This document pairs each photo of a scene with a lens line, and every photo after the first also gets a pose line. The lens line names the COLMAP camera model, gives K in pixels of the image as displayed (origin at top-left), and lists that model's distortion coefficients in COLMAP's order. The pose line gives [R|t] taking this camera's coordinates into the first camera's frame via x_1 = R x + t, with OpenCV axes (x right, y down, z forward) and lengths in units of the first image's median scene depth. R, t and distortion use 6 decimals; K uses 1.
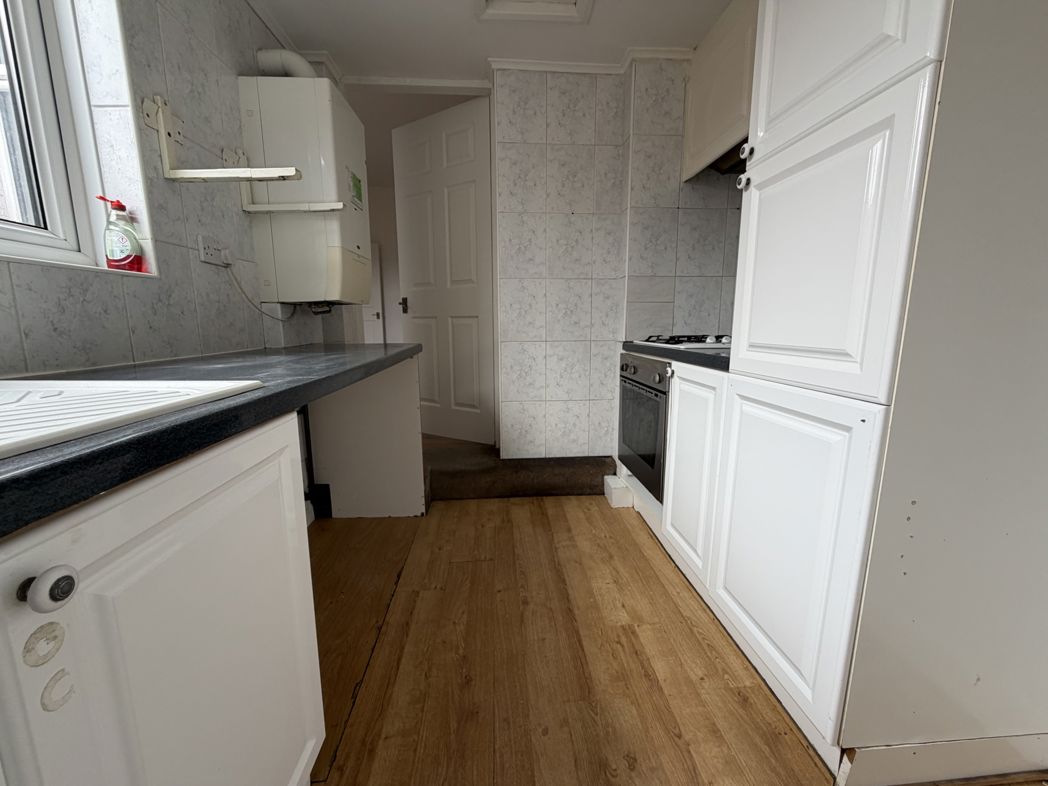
lens RADIAL K [[417.4, 0, 522.7], [0, 417.4, 392.6], [0, 0, 1]] dist [0.000149, 0.000439]
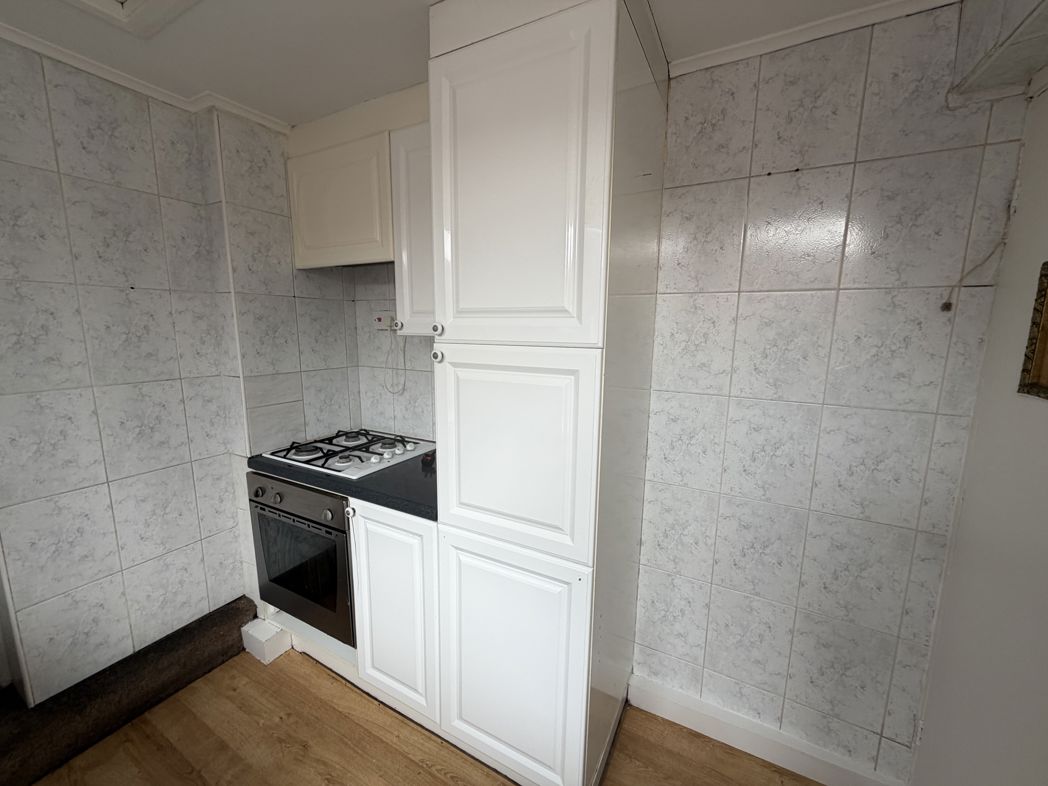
lens RADIAL K [[417.4, 0, 520.6], [0, 417.4, 393.4], [0, 0, 1]] dist [0.000149, 0.000439]
pose [[0.540202, -0.124620, 0.832257, -0.125367], [0.128131, 0.989624, 0.065017, -0.233868], [-0.831724, 0.071516, 0.550564, 0.132977]]
